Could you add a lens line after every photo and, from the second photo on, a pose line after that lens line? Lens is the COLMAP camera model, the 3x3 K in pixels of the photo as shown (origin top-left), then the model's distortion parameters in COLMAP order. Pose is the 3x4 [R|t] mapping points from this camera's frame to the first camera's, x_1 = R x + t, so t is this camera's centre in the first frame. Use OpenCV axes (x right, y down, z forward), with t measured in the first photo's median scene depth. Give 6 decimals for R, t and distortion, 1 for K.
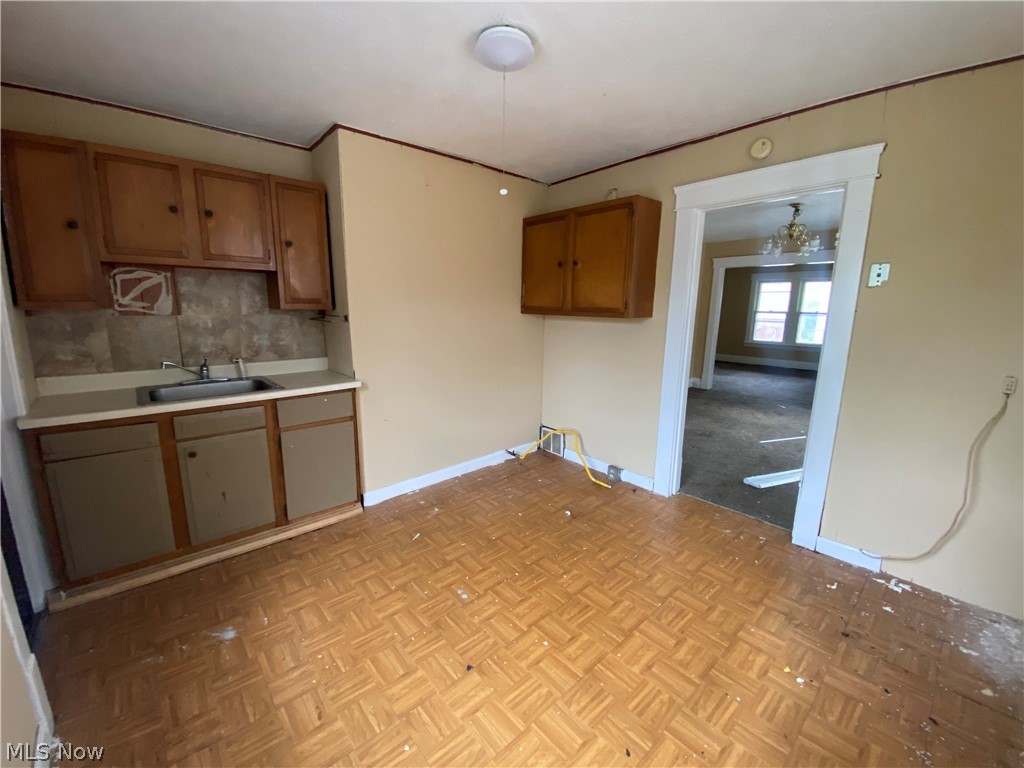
lens RADIAL K [[412.0, 0, 512.0], [0, 412.0, 384.0], [0, 0, 1]] dist [-0.002353, -0.000282]
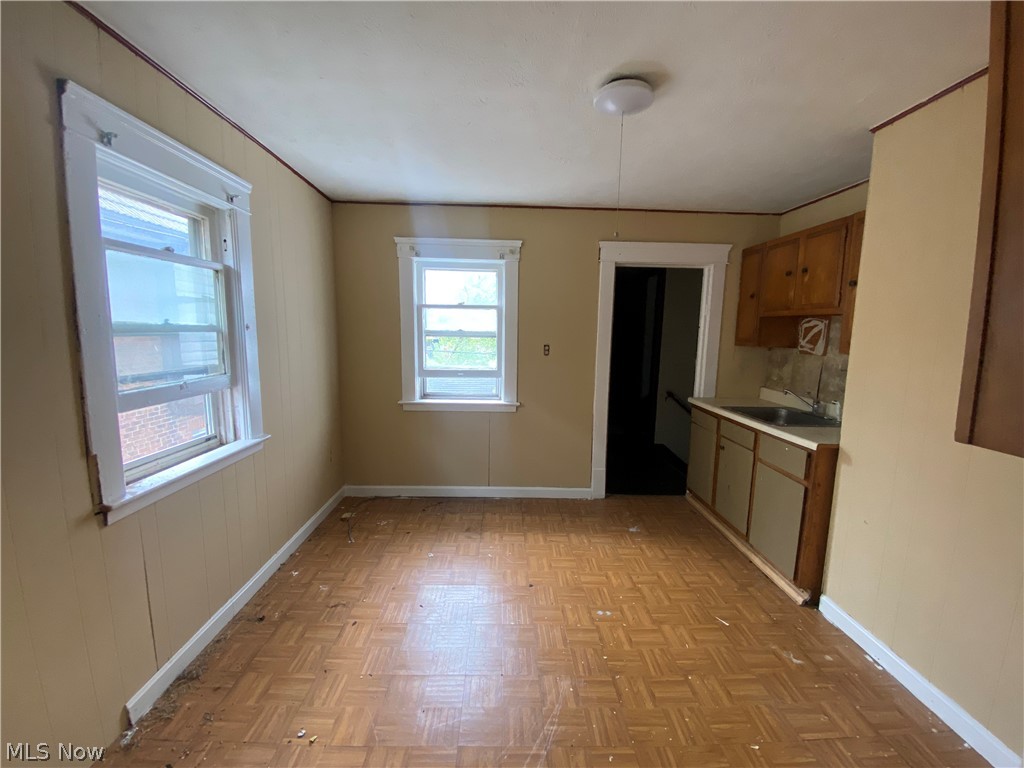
lens RADIAL K [[409.7, 0, 512.0], [0, 409.7, 384.0], [0, 0, 1]] dist [0.027377, -0.014348]
pose [[-0.645777, 0.082039, -0.759106, 0.712158], [-0.165744, 0.955441, 0.244257, -0.250665], [0.745320, 0.283553, -0.603404, 1.158673]]
